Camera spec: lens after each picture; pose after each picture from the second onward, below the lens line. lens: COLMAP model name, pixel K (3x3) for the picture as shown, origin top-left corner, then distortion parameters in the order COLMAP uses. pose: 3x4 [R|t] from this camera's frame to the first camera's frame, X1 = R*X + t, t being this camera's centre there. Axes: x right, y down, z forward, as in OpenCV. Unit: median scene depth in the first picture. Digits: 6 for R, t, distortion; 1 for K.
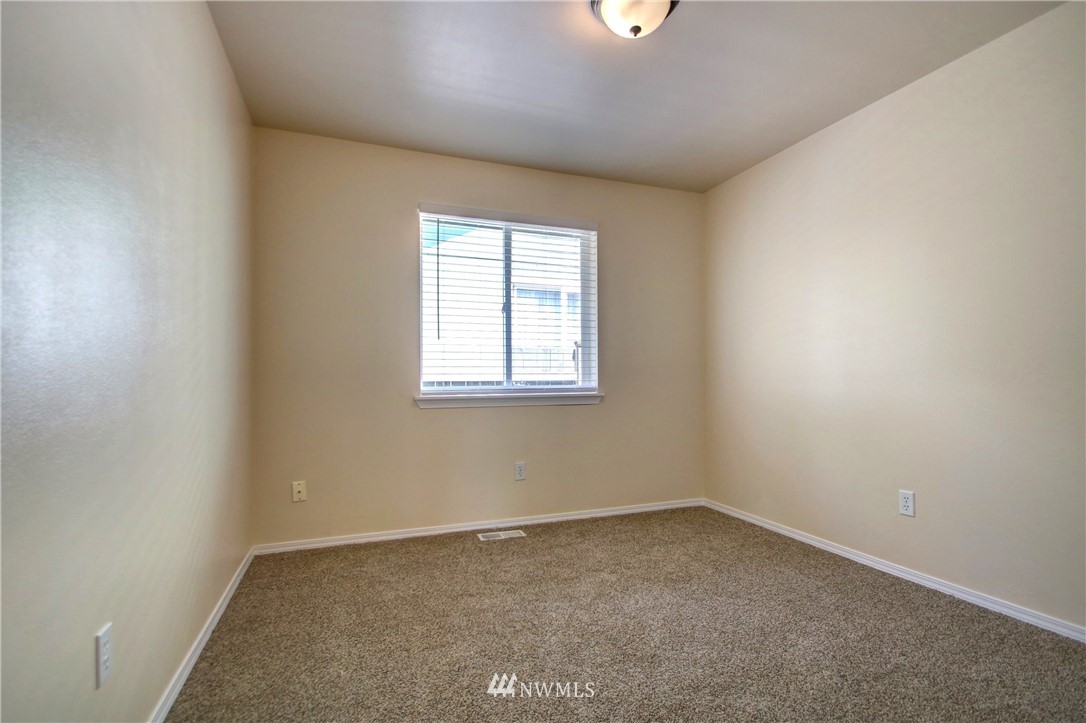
lens RADIAL K [[442.6, 0, 540.5], [0, 442.6, 378.8], [0, 0, 1]] dist [0.011773, -0.009785]
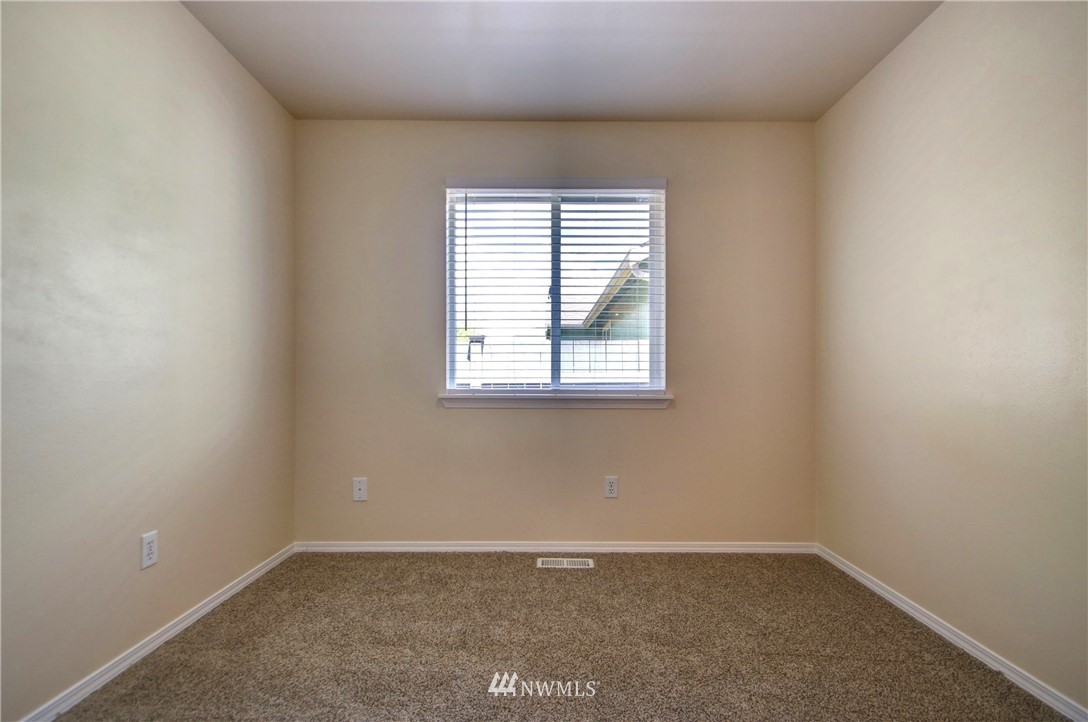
lens RADIAL K [[511.9, 0, 550.0], [0, 511.9, 374.1], [0, 0, 1]] dist [0.016702, -0.017280]
pose [[0.951012, 0.007075, -0.309072, 0.218995], [-0.008046, 0.999966, -0.001869, -0.001796], [0.309048, 0.004265, 0.951037, 0.073862]]
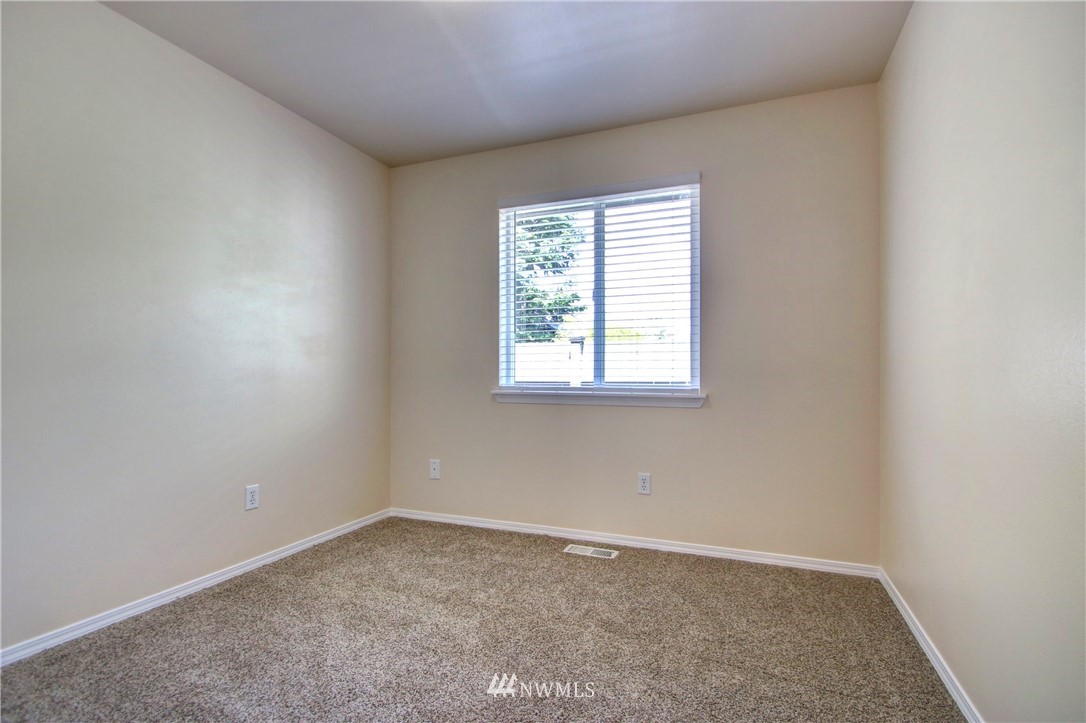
lens RADIAL K [[505.1, 0, 547.8], [0, 505.1, 374.4], [0, 0, 1]] dist [0.018132, -0.016164]
pose [[0.773995, 0.008061, -0.633141, 0.488944], [-0.007454, 0.999966, 0.003620, -0.003588], [0.633148, 0.001918, 0.774028, 0.158012]]
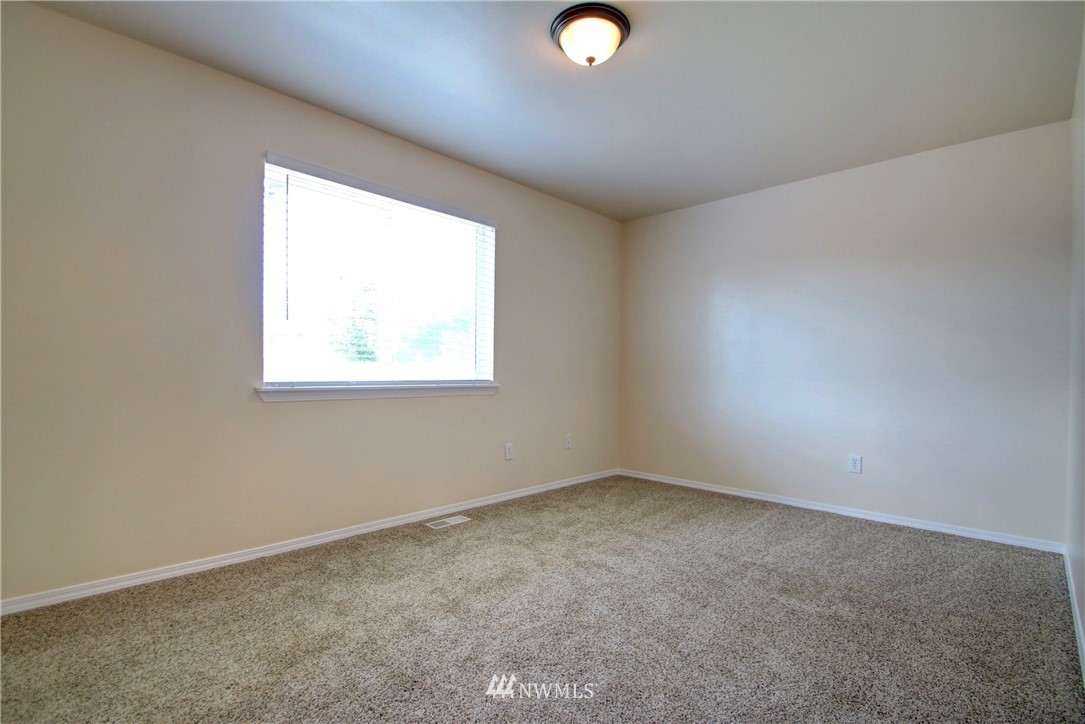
lens RADIAL K [[510.5, 0, 548.5], [0, 510.5, 375.1], [0, 0, 1]] dist [0.016702, -0.017280]
pose [[0.878286, 0.013046, 0.477957, -0.333703], [-0.018798, 0.999797, 0.007254, -0.000041], [-0.477766, -0.015356, 0.878353, -0.108027]]
